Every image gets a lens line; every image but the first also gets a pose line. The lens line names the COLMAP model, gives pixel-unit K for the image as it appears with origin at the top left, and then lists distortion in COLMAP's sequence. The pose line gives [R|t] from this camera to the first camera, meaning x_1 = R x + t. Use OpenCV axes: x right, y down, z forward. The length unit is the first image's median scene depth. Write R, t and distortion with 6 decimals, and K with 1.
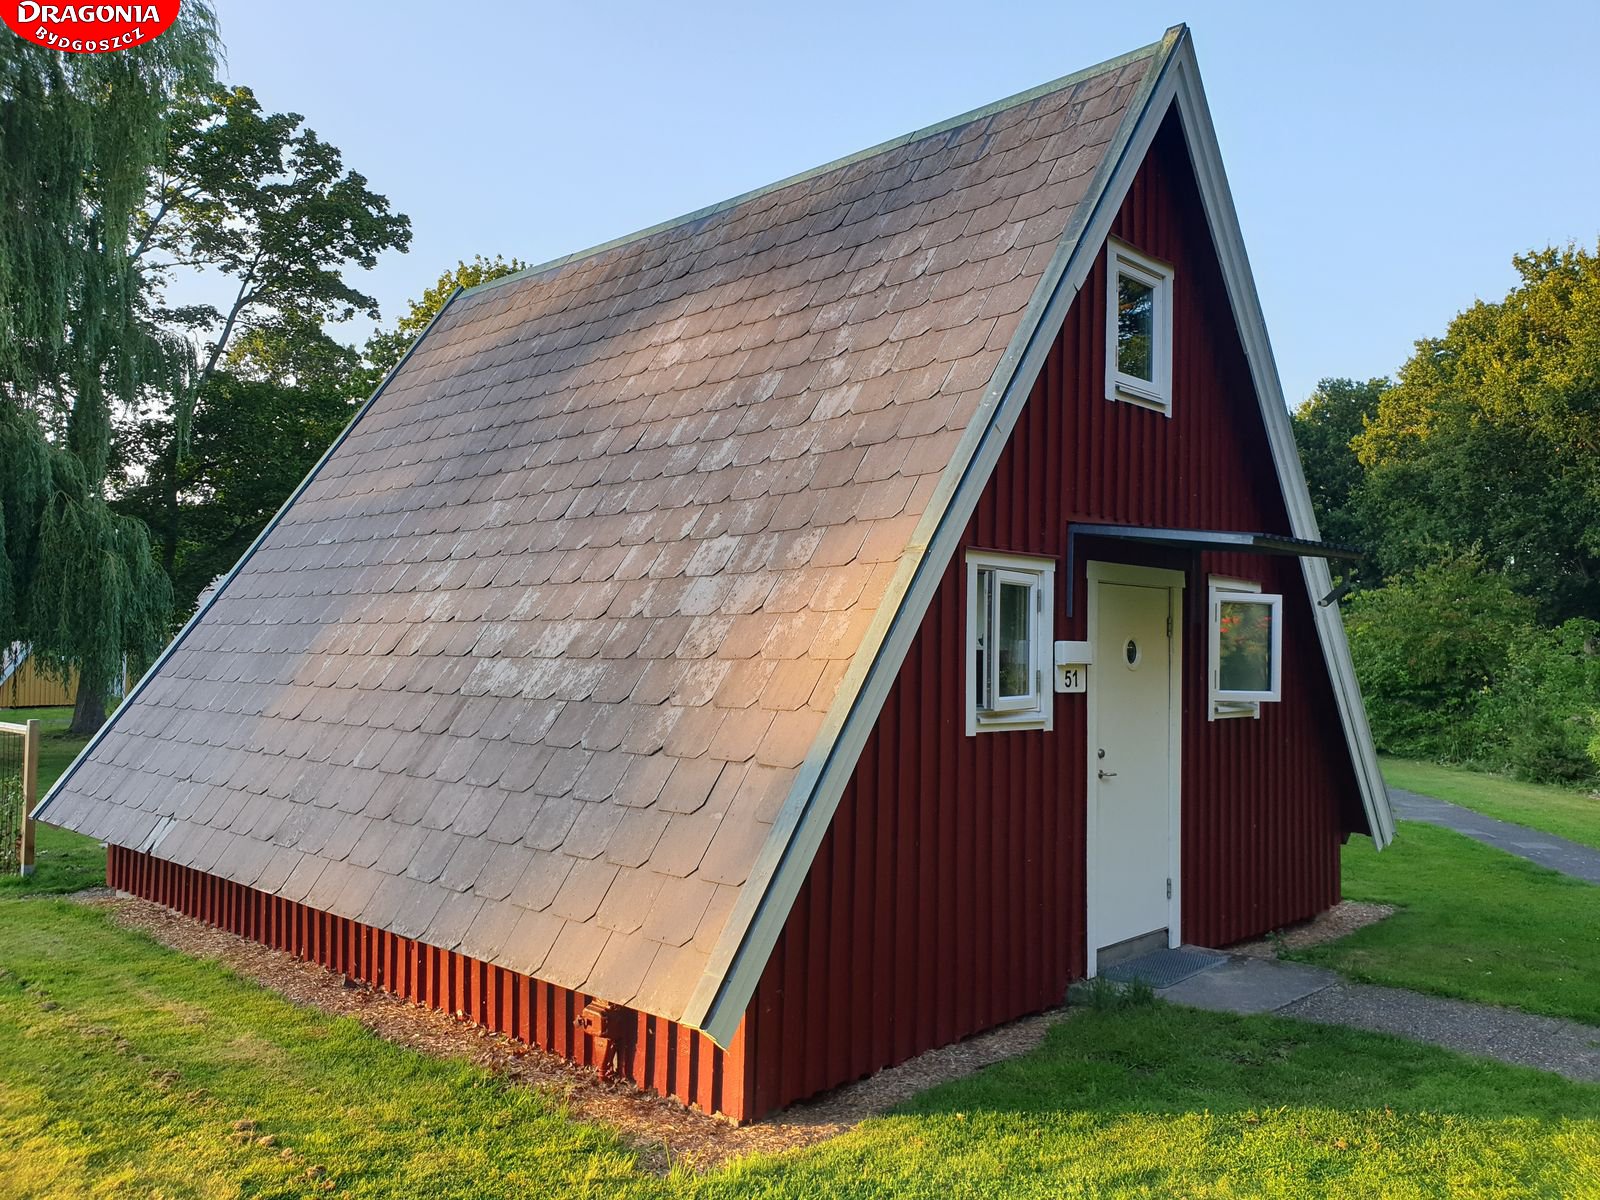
lens RADIAL K [[1215.7, 0, 800.0], [0, 1215.7, 600.0], [0, 0, 1]] dist [0.060724, 0.007658]
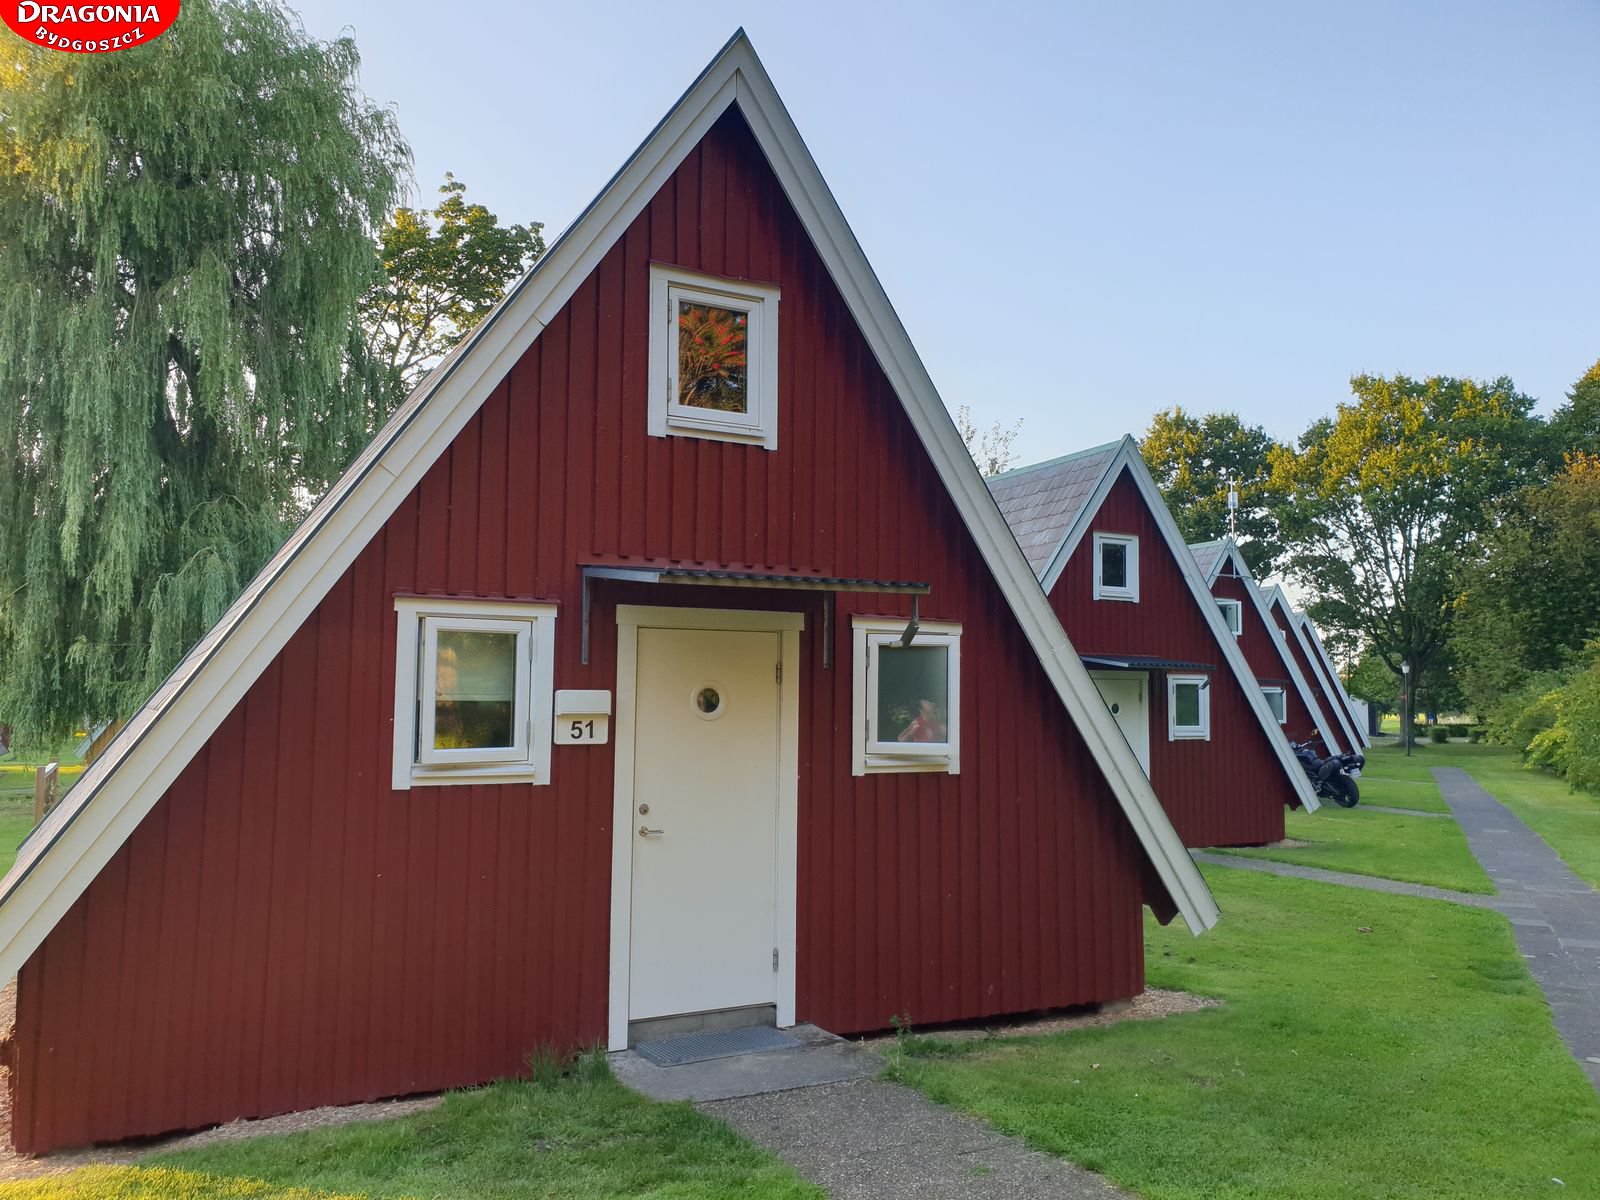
lens RADIAL K [[1207.4, 0, 799.6], [0, 1207.4, 622.1], [0, 0, 1]] dist [0.115026, -0.125119]
pose [[0.943558, -0.021185, -0.330528, 0.674725], [0.013242, 0.999567, -0.026264, 0.007447], [0.330942, 0.020405, 0.943431, 0.153848]]
